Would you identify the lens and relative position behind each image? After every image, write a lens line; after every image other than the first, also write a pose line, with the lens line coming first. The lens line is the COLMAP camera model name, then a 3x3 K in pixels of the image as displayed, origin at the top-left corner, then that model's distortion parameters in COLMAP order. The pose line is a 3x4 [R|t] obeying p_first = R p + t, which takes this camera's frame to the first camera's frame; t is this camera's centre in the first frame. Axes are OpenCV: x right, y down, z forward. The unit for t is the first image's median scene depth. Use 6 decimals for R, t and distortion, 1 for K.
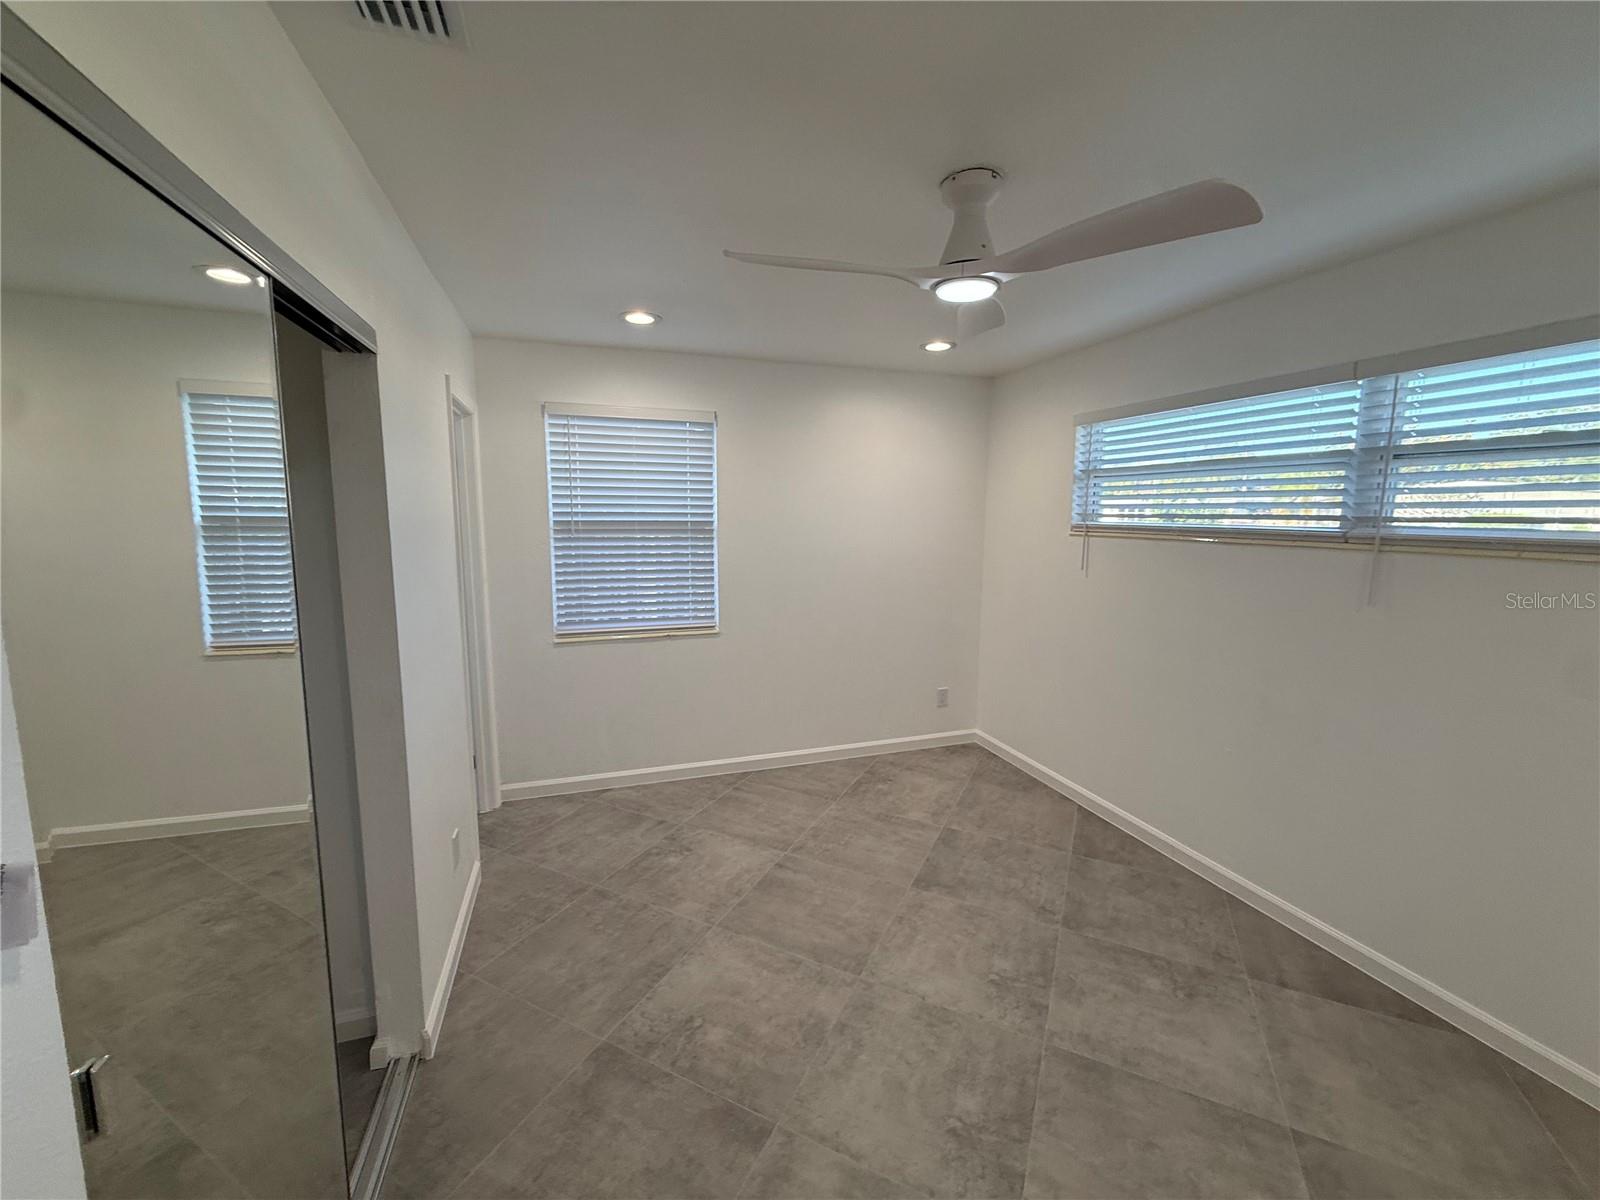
lens RADIAL K [[640.7, 0, 794.8], [0, 640.7, 596.6], [0, 0, 1]] dist [0.001160, -0.000034]
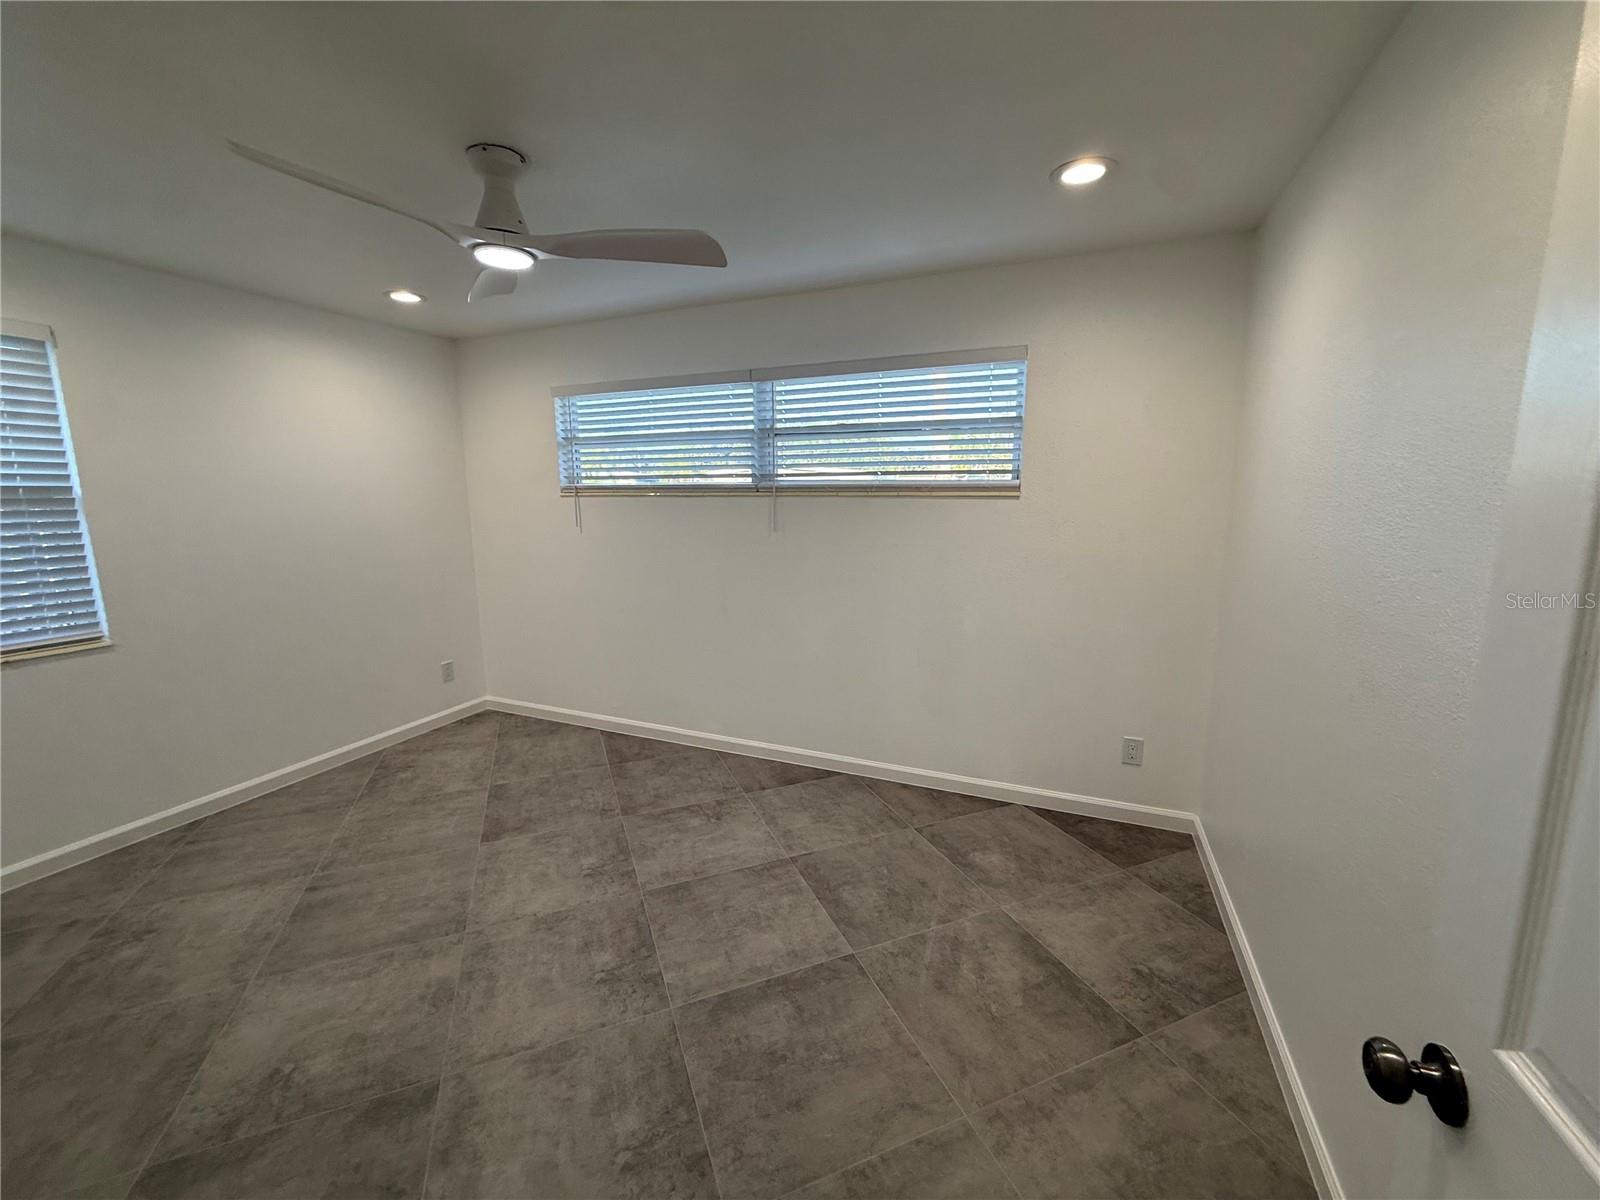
lens RADIAL K [[640.2, 0, 796.2], [0, 640.2, 596.5], [0, 0, 1]] dist [-0.001460, 0.000090]
pose [[0.663934, -0.133551, 0.735769, -0.190781], [0.109132, 0.990693, 0.081345, 0.041586], [-0.739785, 0.026288, 0.672330, -0.060379]]
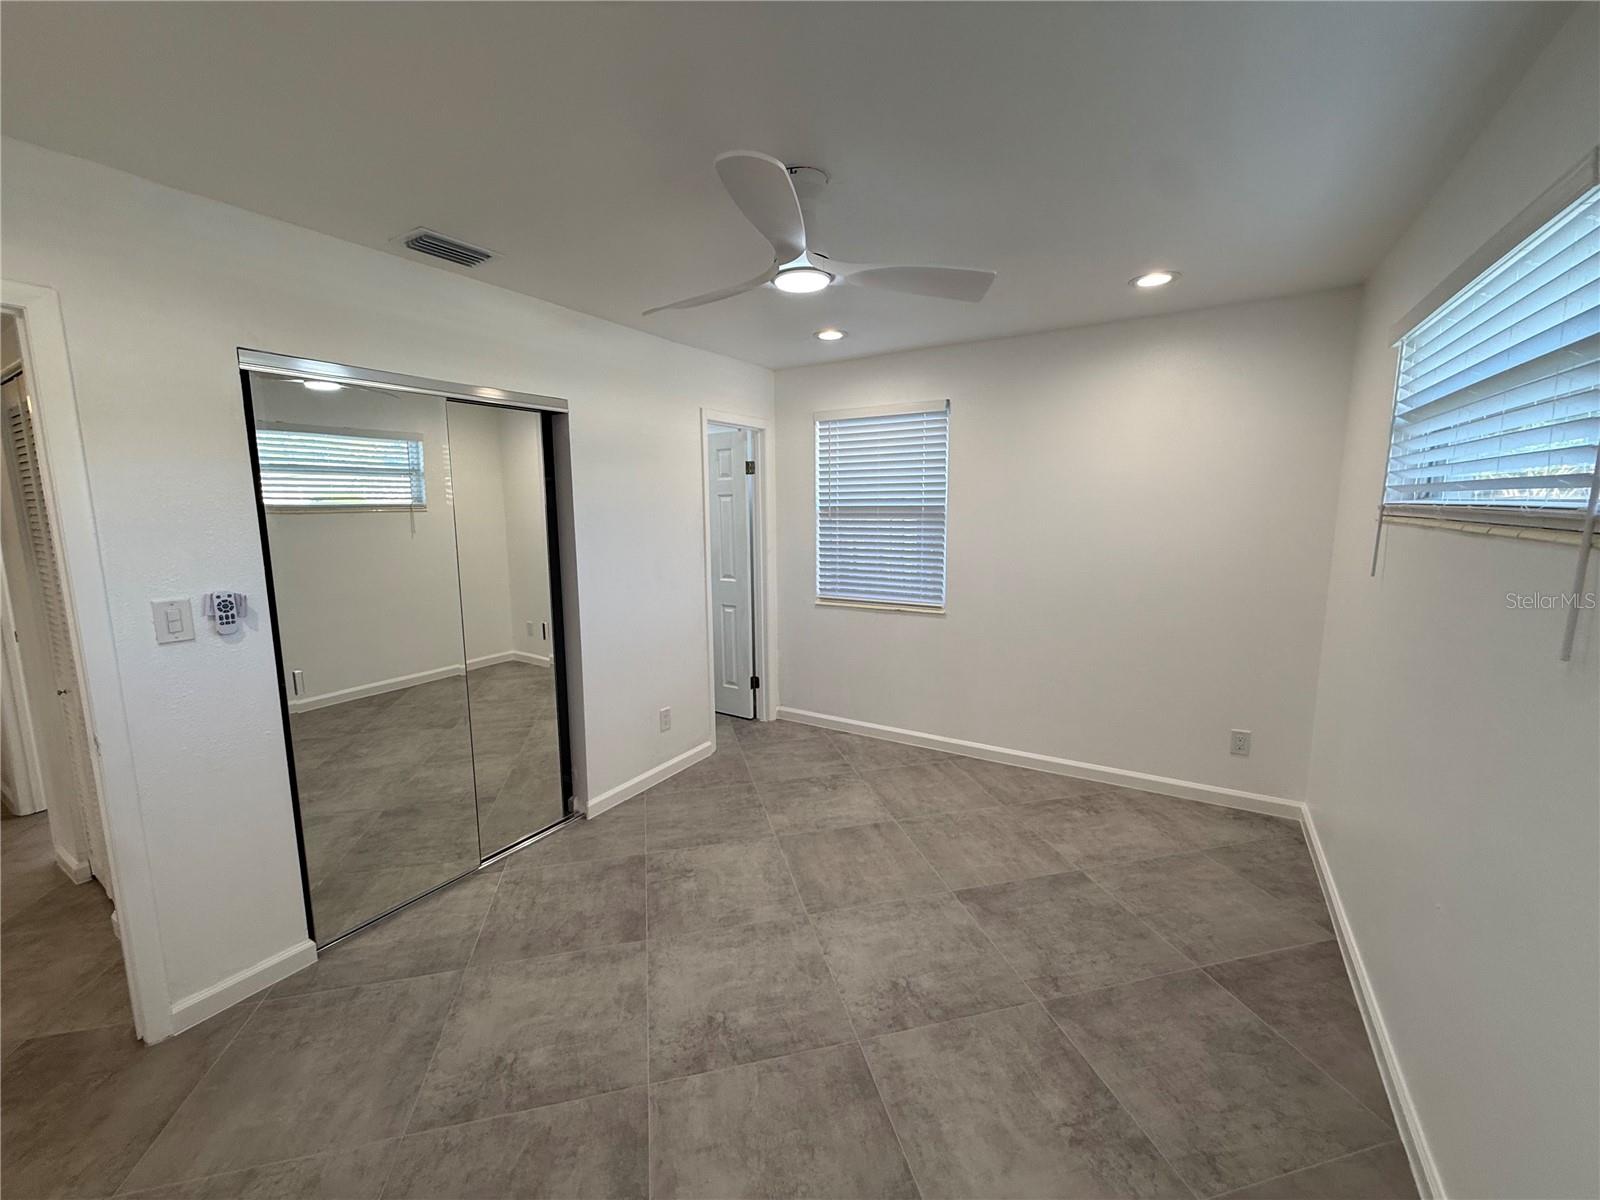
lens RADIAL K [[640.7, 0, 794.8], [0, 640.7, 596.6], [0, 0, 1]] dist [0.001160, -0.000034]
pose [[0.639651, 0.096523, -0.762581, 0.755412], [-0.086103, 0.994838, 0.053698, -0.008992], [0.763828, 0.031312, 0.644660, 0.216291]]
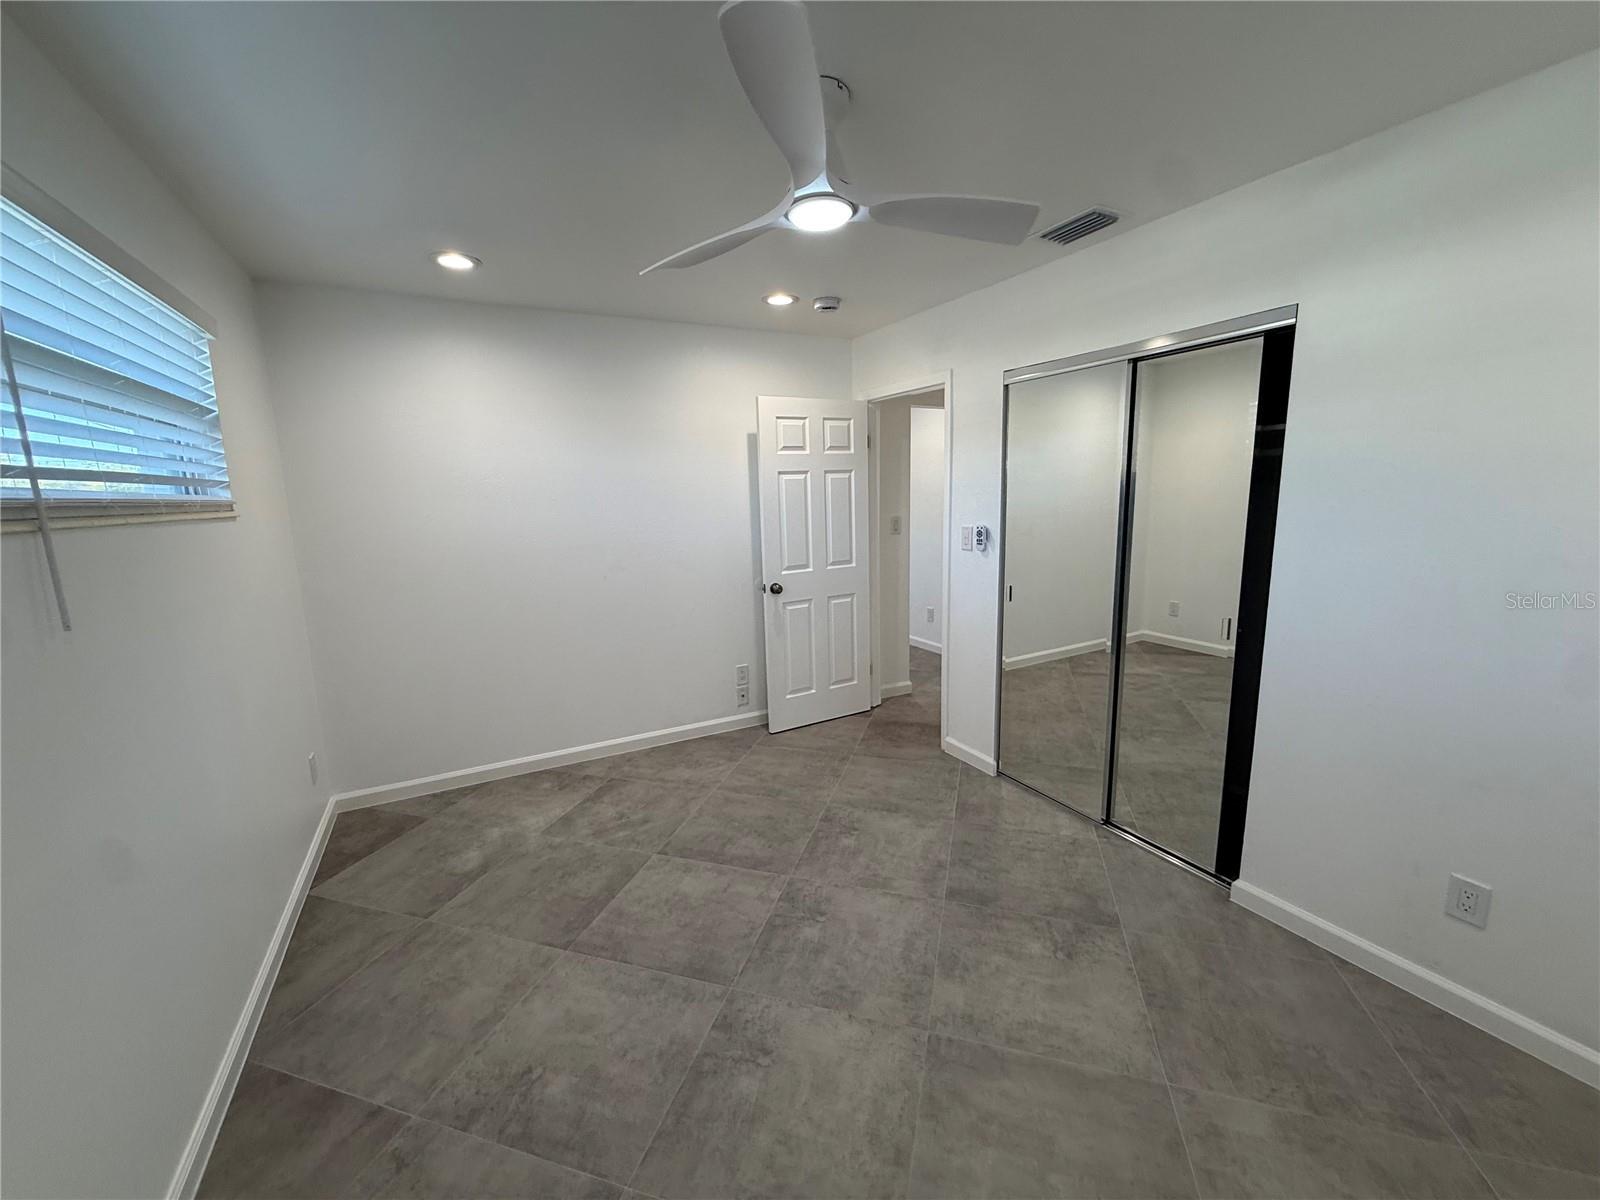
lens RADIAL K [[638.0, 0, 795.7], [0, 638.0, 597.1], [0, 0, 1]] dist [0.001354, 0.000461]
pose [[-0.986059, 0.044646, -0.160296, 0.320881], [-0.004184, 0.956376, 0.292107, -0.147419], [0.166345, 0.288706, -0.942857, 1.357043]]
